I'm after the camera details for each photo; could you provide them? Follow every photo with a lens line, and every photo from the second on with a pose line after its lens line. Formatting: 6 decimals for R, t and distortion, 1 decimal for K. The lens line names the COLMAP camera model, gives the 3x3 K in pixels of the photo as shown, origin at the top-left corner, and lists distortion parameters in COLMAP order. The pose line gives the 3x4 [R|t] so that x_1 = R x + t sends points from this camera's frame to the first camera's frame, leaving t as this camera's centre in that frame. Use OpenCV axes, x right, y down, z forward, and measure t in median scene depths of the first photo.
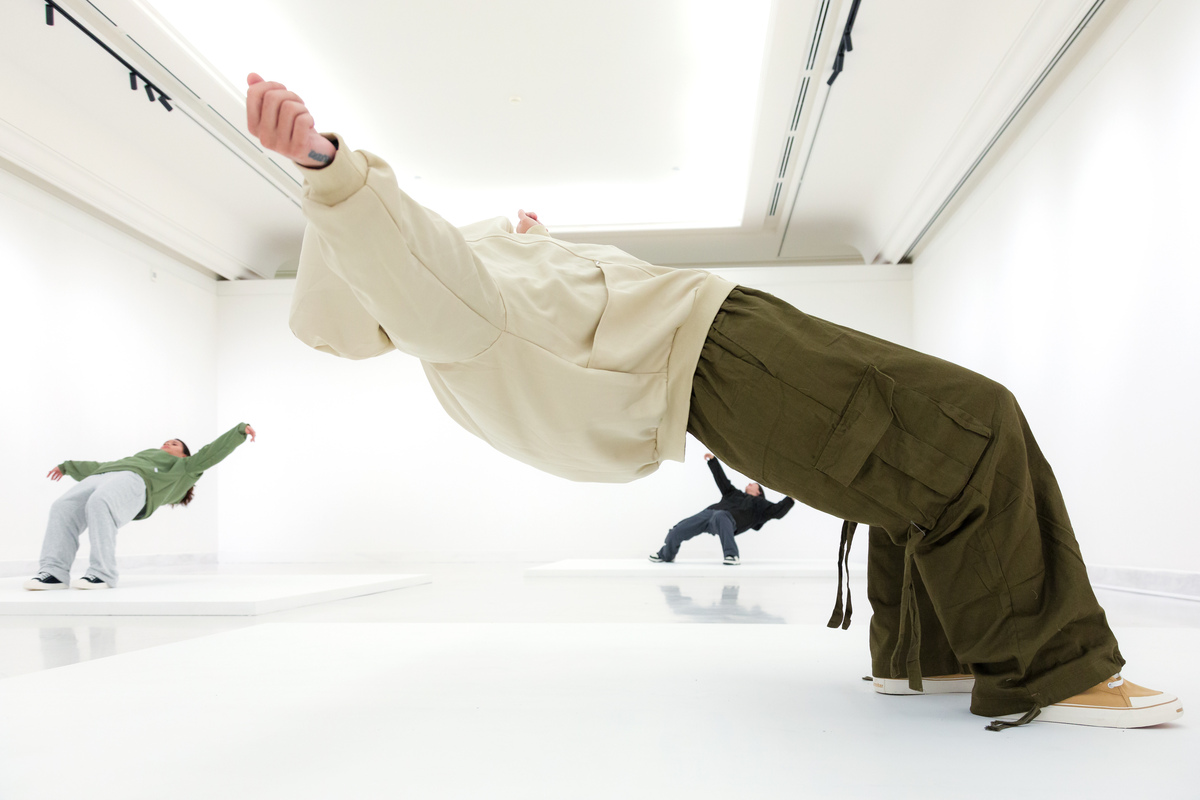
lens RADIAL K [[1045.1, 0, 599.2], [0, 1045.1, 537.7], [0, 0, 1]] dist [0.042928, 0.005209]
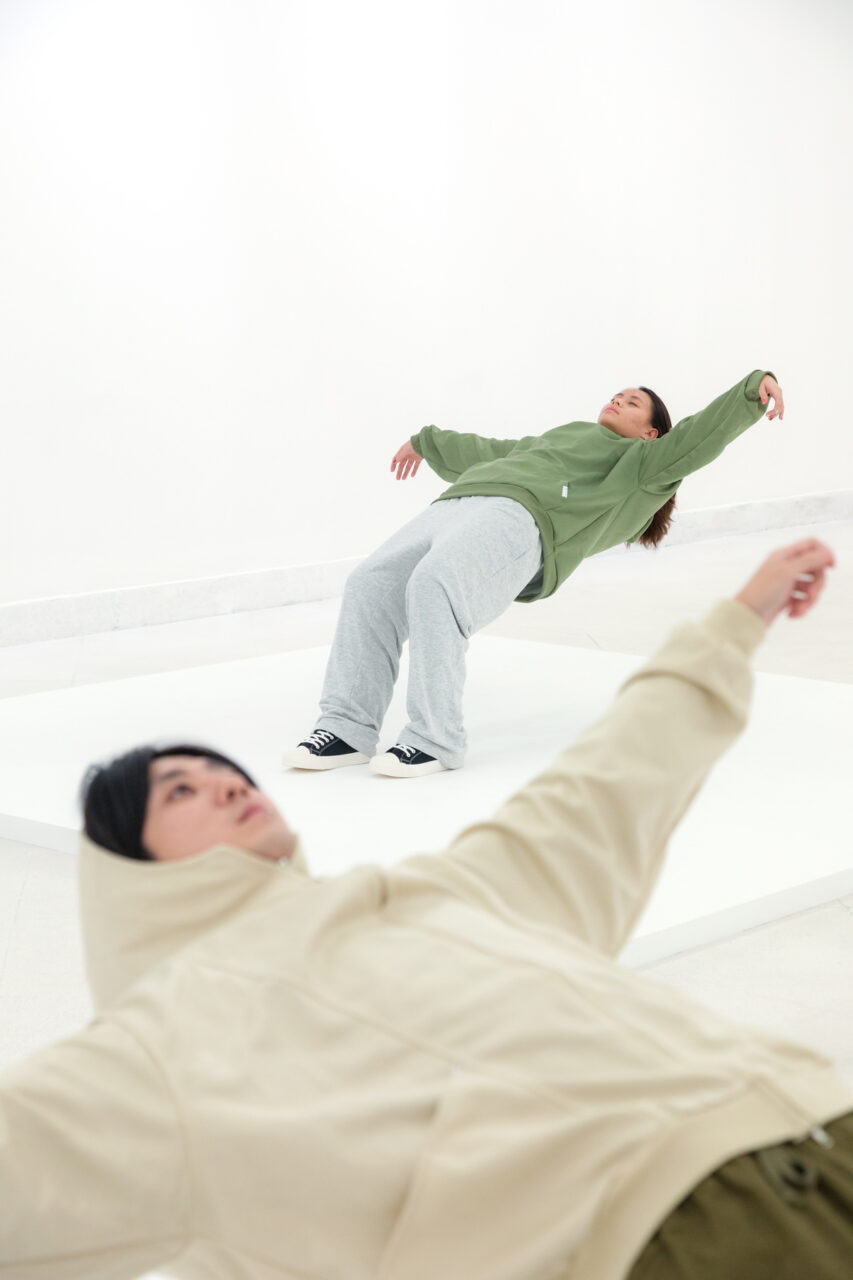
lens RADIAL K [[2902.4, 0, 422.3], [0, 2902.4, 640.3], [0, 0, 1]] dist [0.286052, 0.000000]
pose [[0.826801, 0.096502, -0.554154, 0.220151], [-0.010663, 0.987685, 0.156089, -0.205273], [0.562393, -0.123146, 0.817649, -0.027853]]
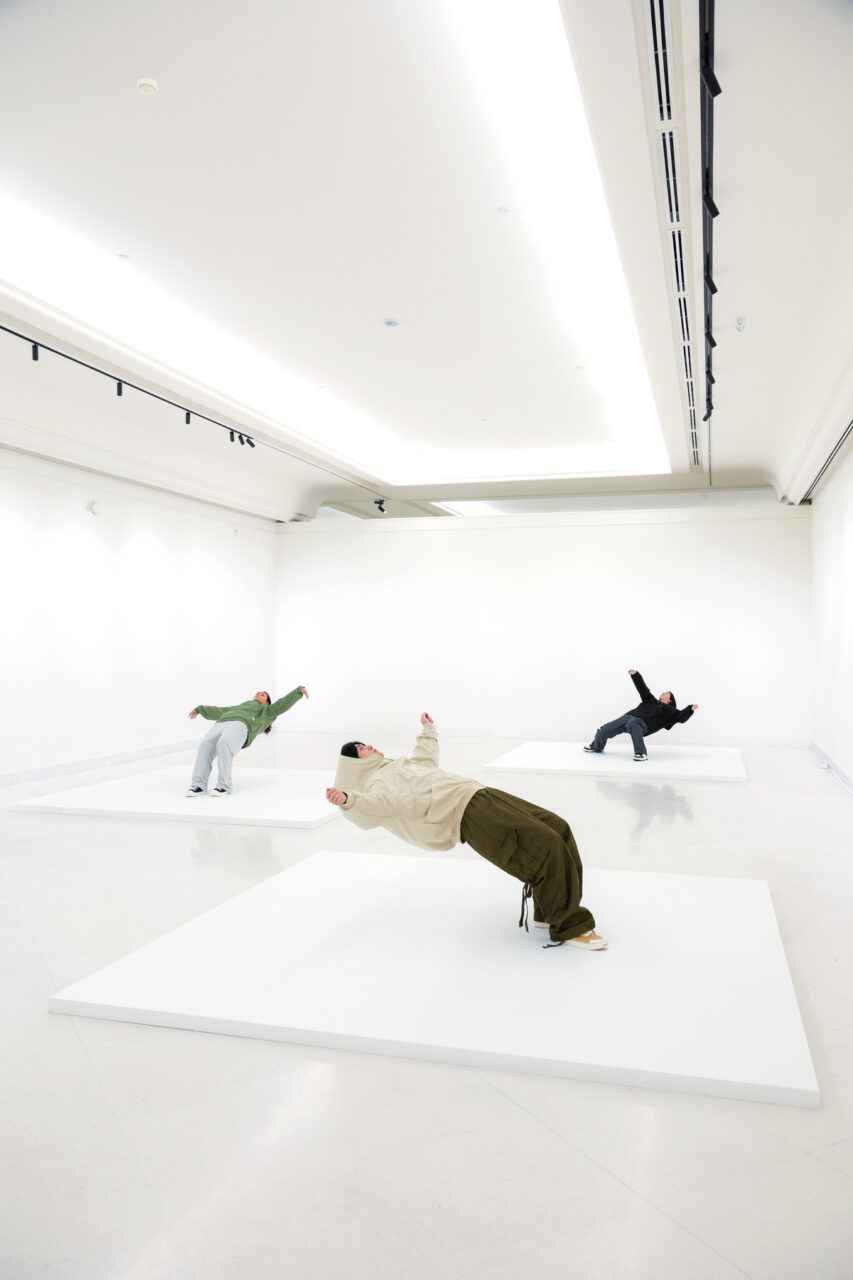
lens RADIAL K [[1054.2, 0, 405.1], [0, 1054.2, 613.7], [0, 0, 1]] dist [0.027014, -0.002045]
pose [[0.978327, -0.002421, -0.207053, 0.173382], [-0.001406, 0.999831, -0.018332, -0.215190], [0.207062, 0.018226, 0.978158, -0.626558]]
